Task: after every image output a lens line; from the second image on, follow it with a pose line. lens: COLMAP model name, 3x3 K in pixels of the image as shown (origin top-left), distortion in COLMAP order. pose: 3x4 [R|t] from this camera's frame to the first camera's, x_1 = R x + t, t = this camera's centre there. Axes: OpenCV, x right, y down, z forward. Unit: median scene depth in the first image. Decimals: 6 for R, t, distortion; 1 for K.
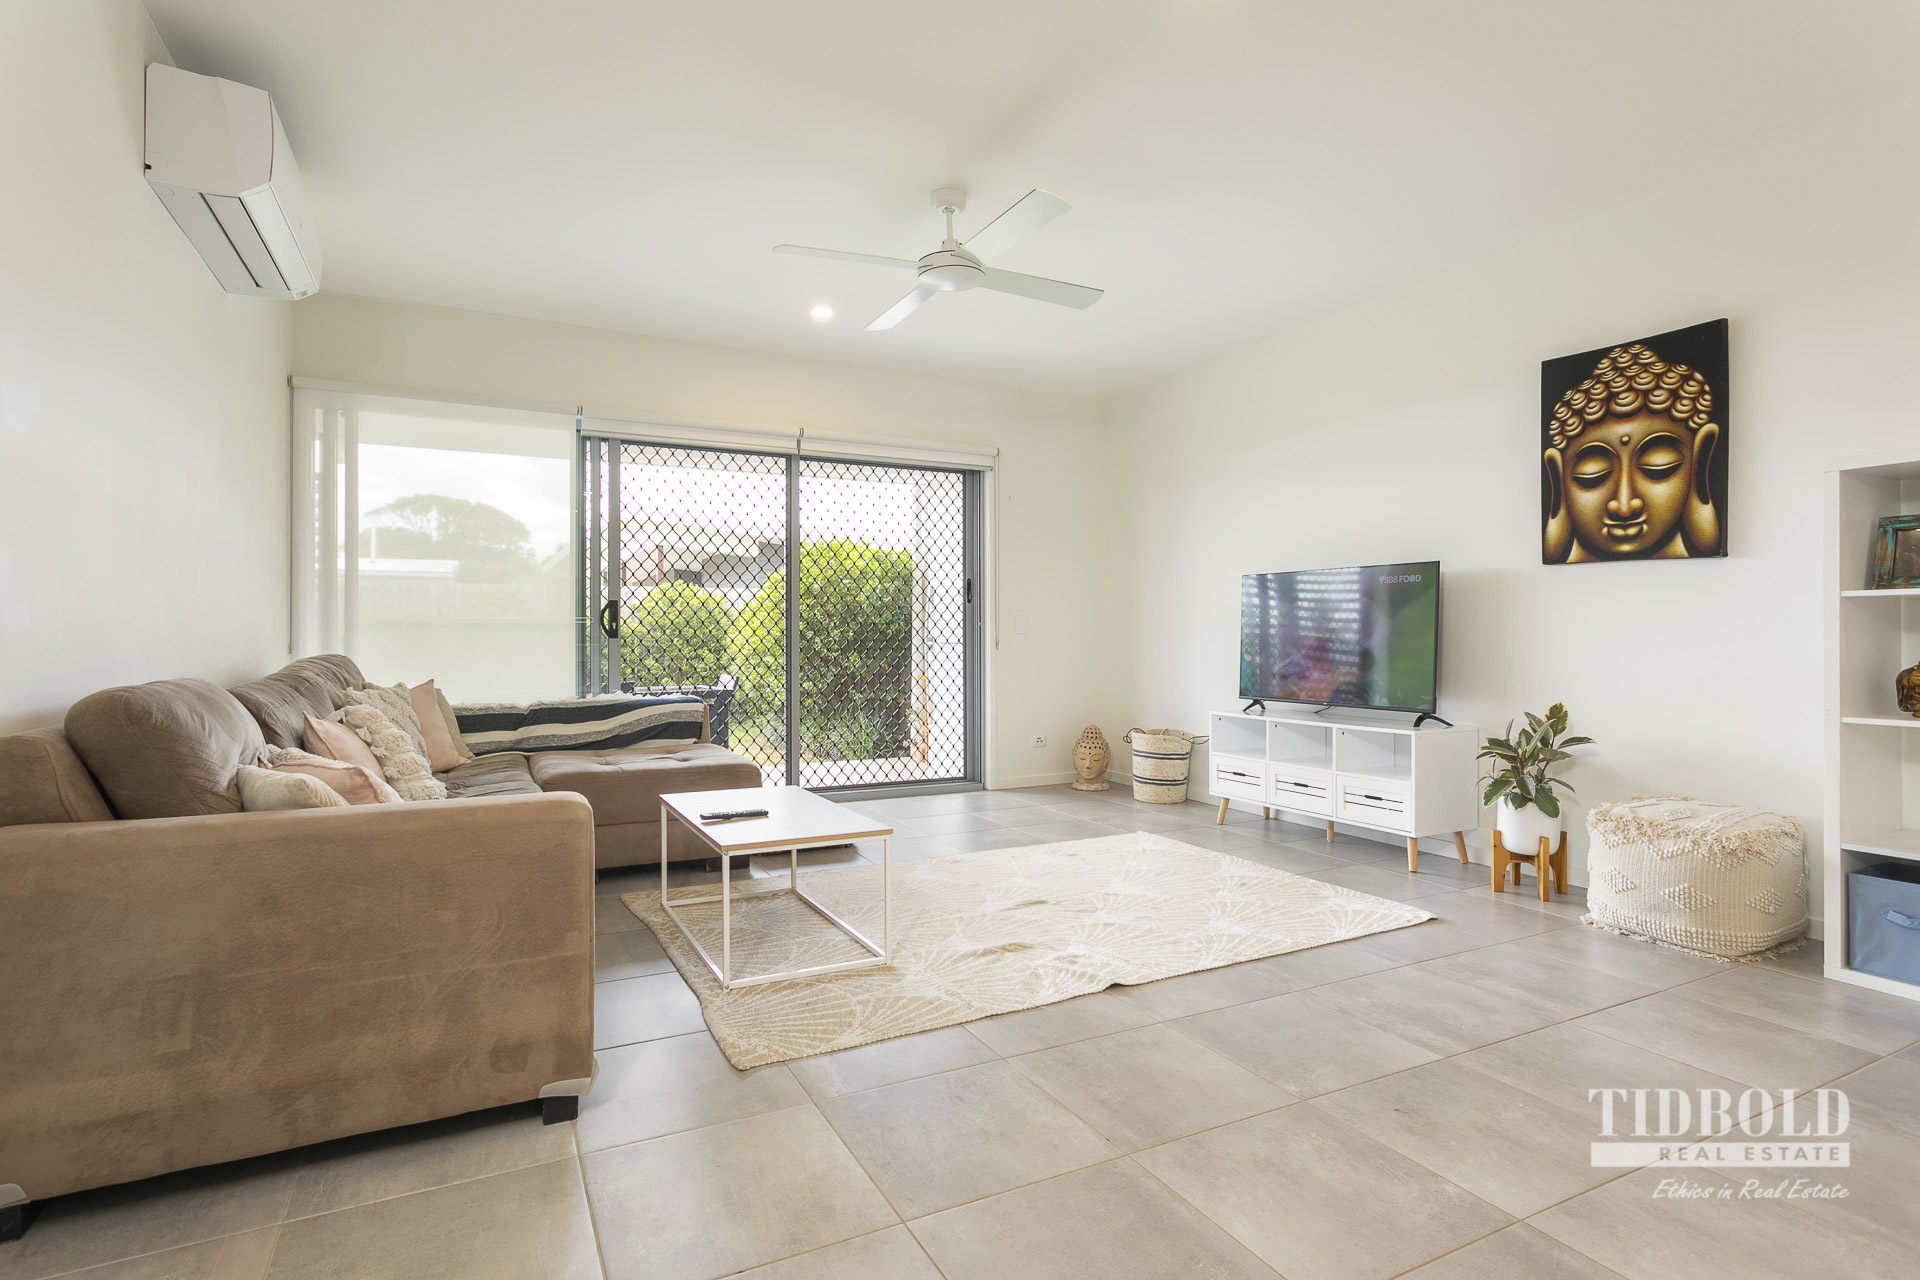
lens RADIAL K [[947.0, 0, 953.6], [0, 947.0, 638.2], [0, 0, 1]] dist [-0.000299, -0.000043]
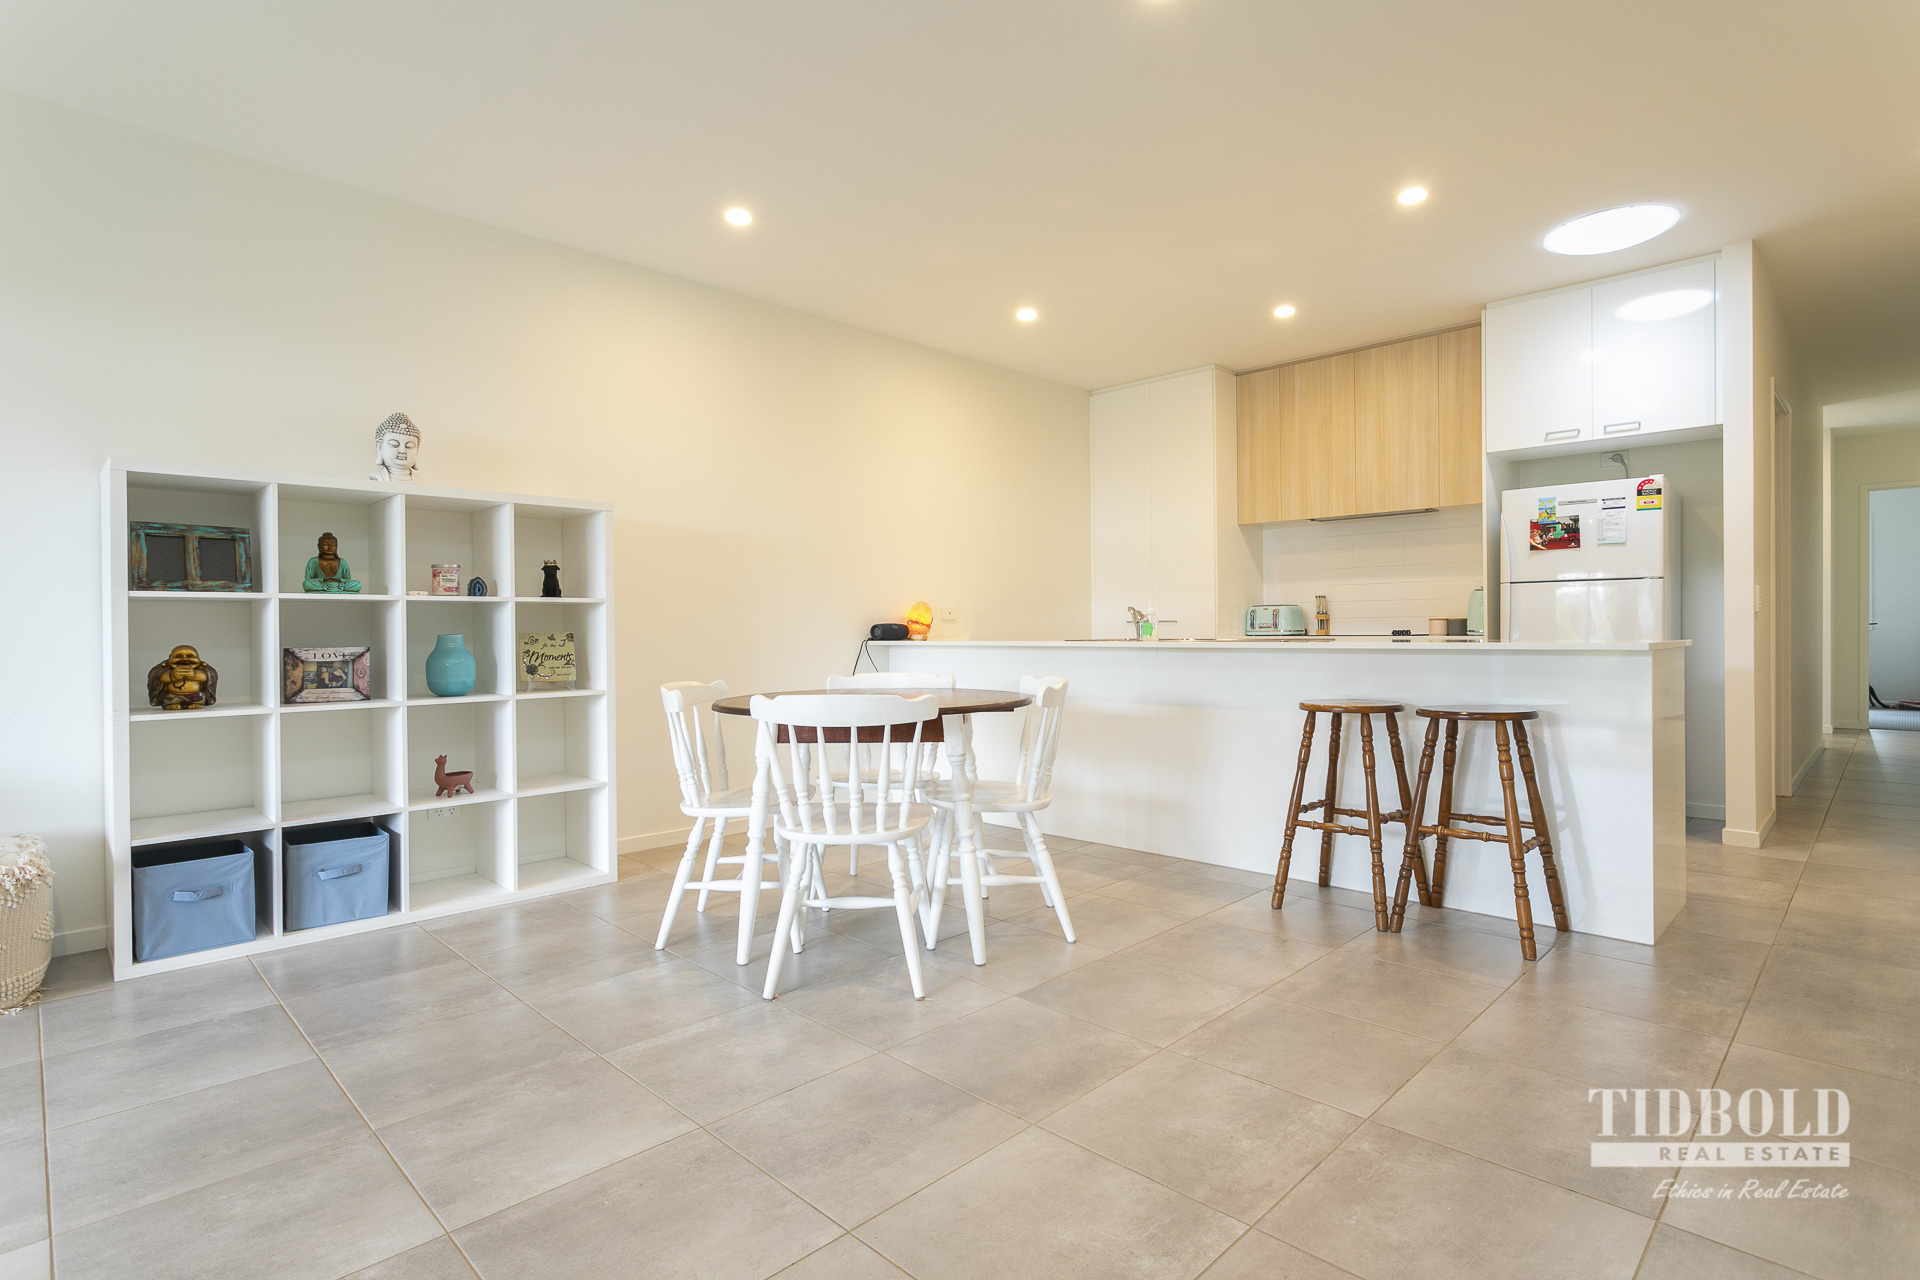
lens RADIAL K [[947.0, 0, 954.4], [0, 947.0, 638.8], [0, 0, 1]] dist [-0.000299, -0.000043]
pose [[-0.306298, -0.004912, 0.951923, -0.289545], [0.005036, 0.999964, 0.006780, -0.001358], [-0.951922, 0.006870, -0.306263, 0.473754]]
